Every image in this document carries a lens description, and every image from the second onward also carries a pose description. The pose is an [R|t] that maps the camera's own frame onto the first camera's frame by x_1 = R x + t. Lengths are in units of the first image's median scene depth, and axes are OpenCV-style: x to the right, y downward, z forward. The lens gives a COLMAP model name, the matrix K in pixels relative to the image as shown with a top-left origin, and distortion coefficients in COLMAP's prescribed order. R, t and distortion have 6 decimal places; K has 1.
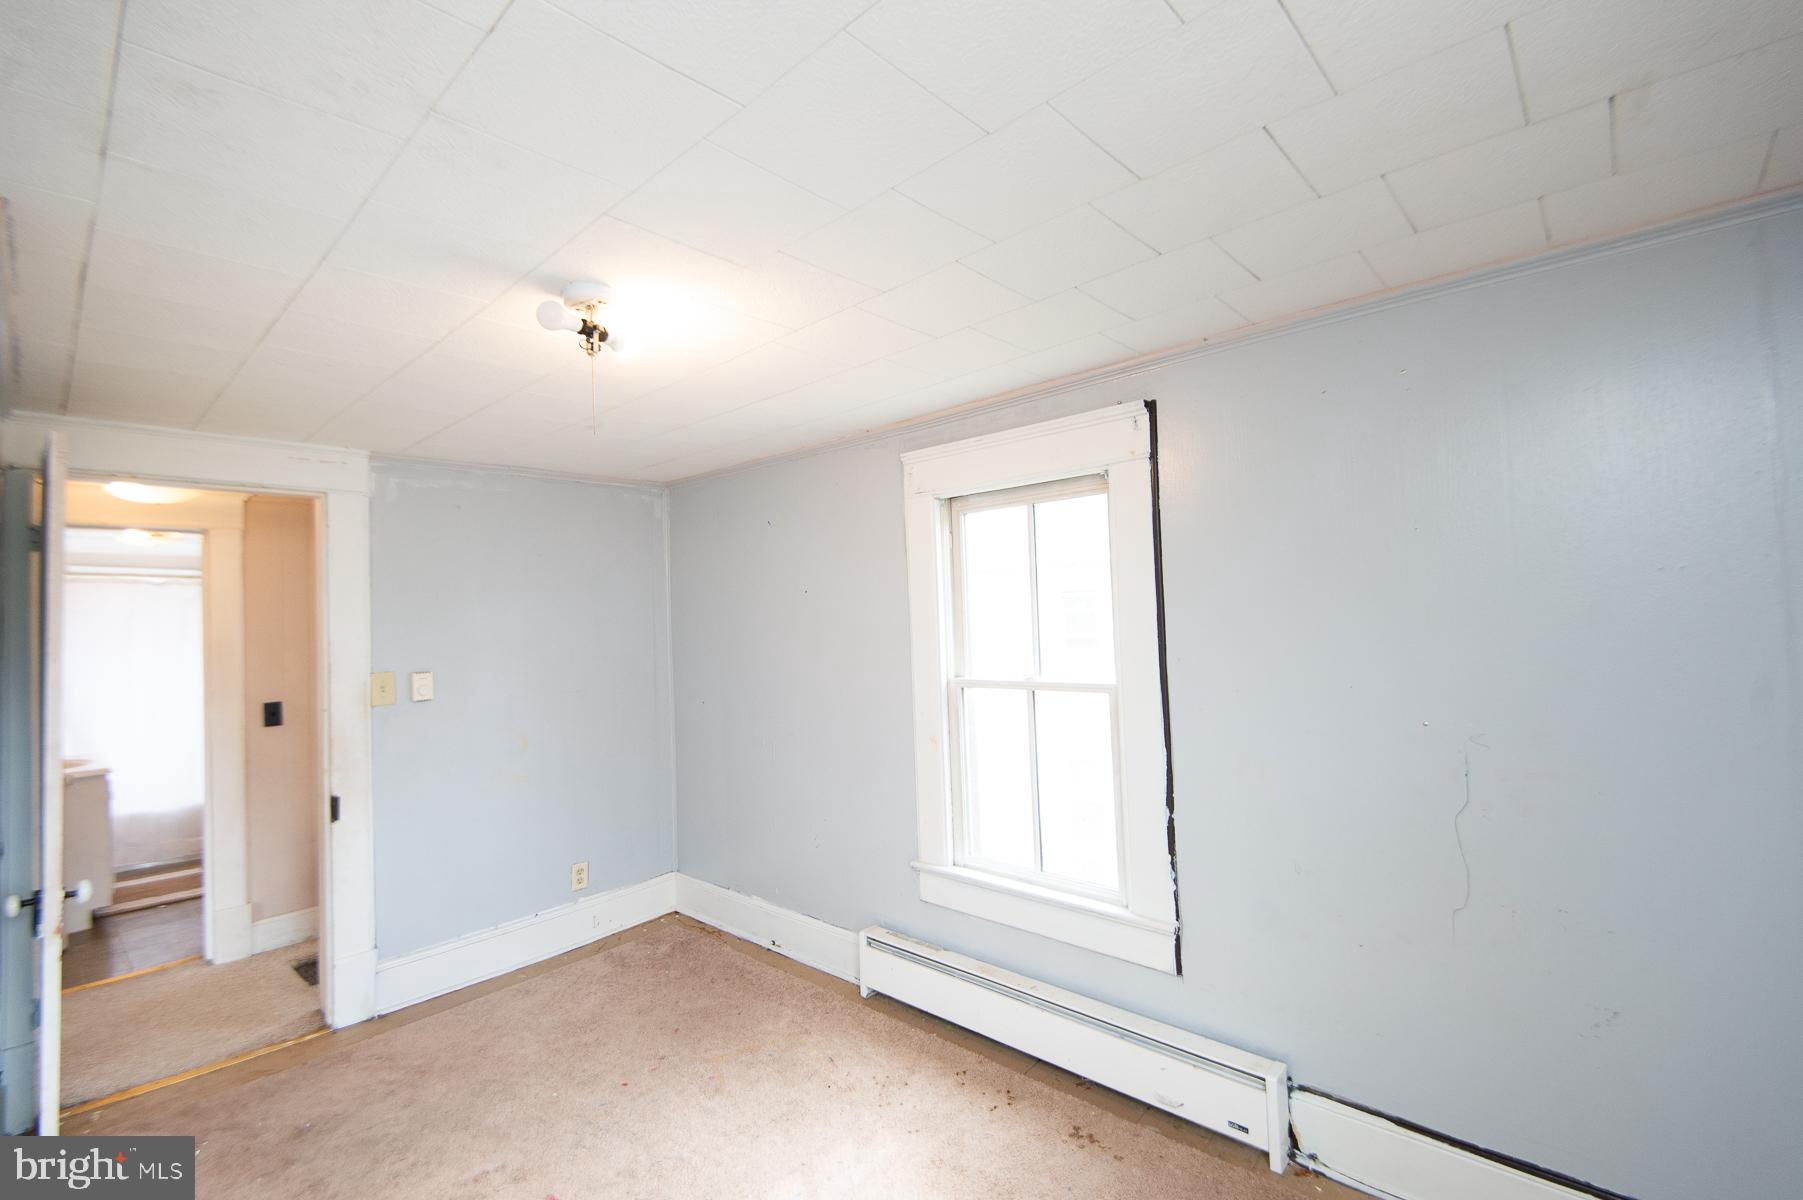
lens RADIAL K [[783.1, 0, 909.4], [0, 783.1, 594.1], [0, 0, 1]] dist [0.013820, -0.010838]
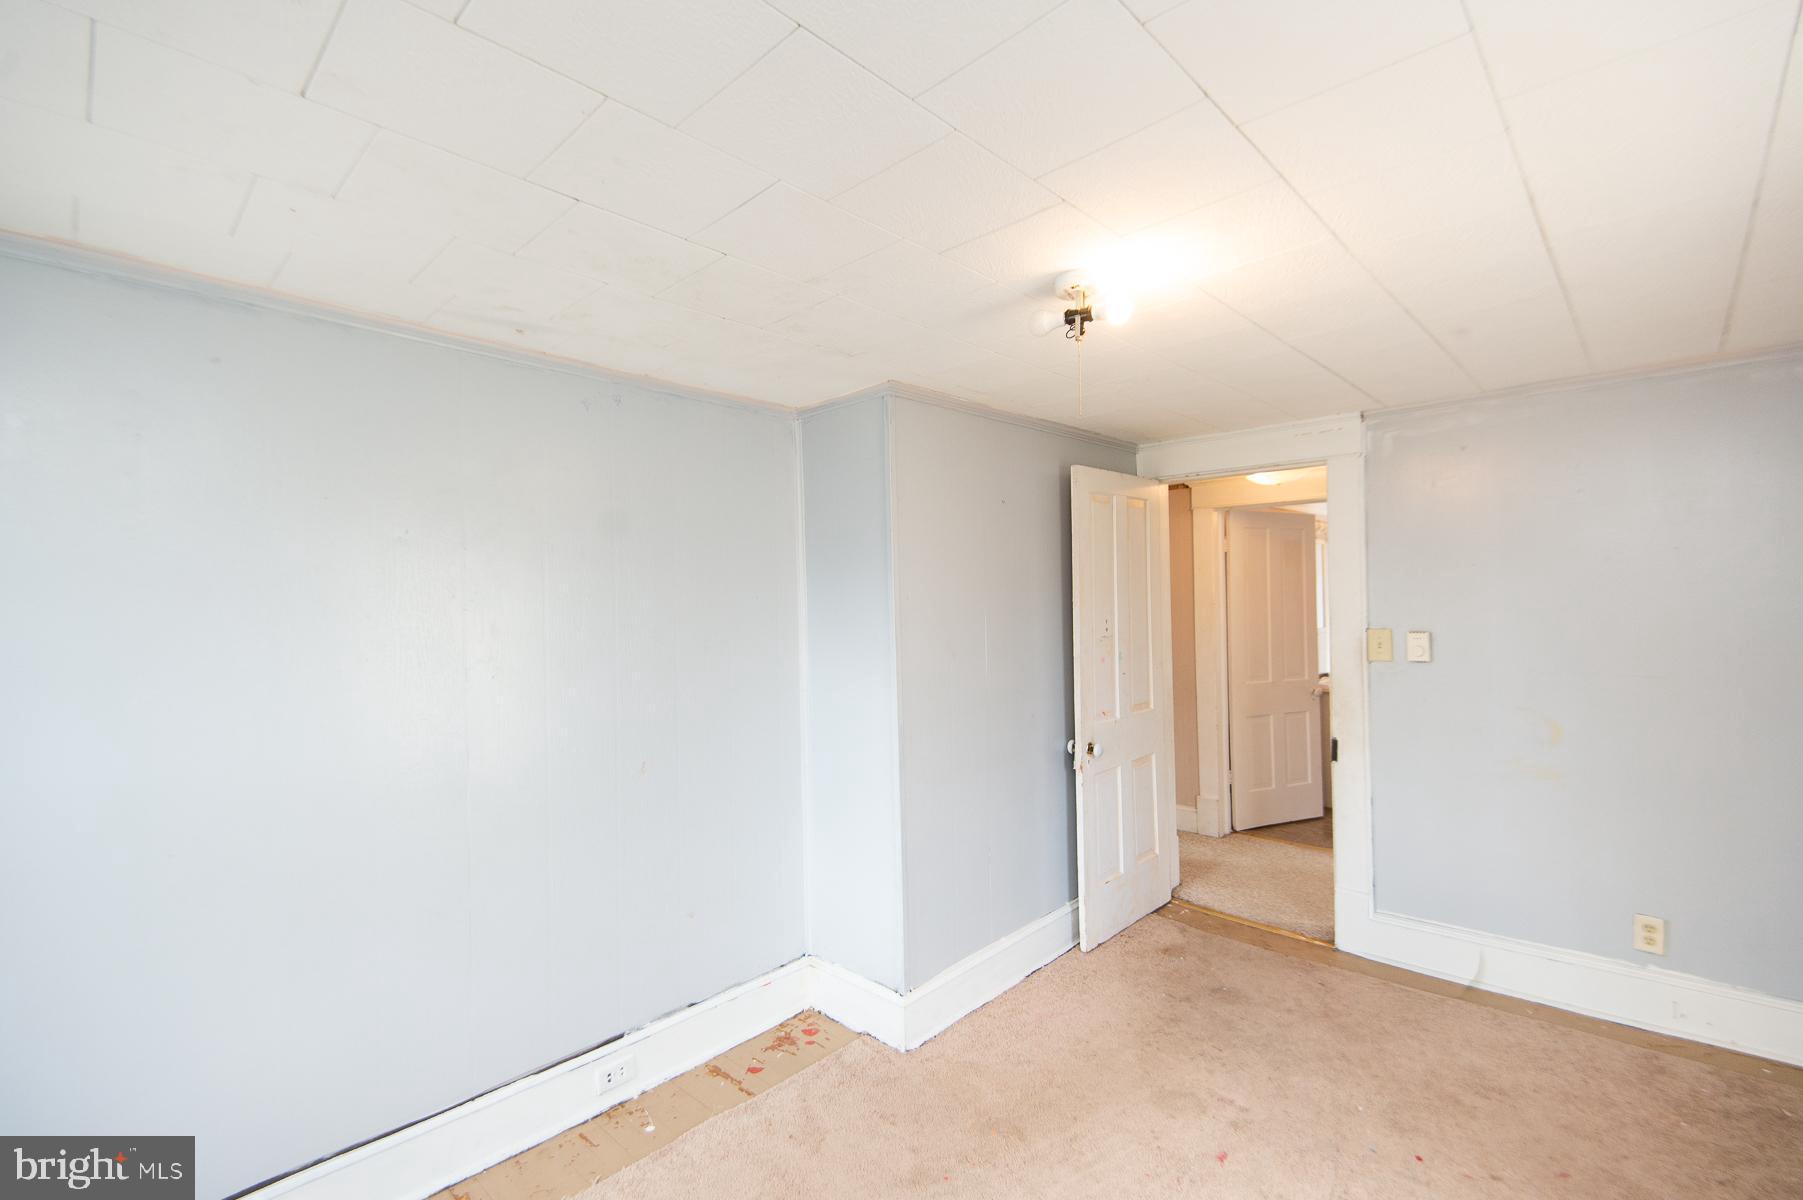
lens RADIAL K [[783.1, 0, 893.9], [0, 783.1, 595.0], [0, 0, 1]] dist [0.013820, -0.010838]
pose [[-0.023719, 0.029184, -0.999293, 0.354188], [0.048347, 0.998438, 0.028011, -0.002318], [0.998549, -0.047648, -0.025092, 0.410610]]
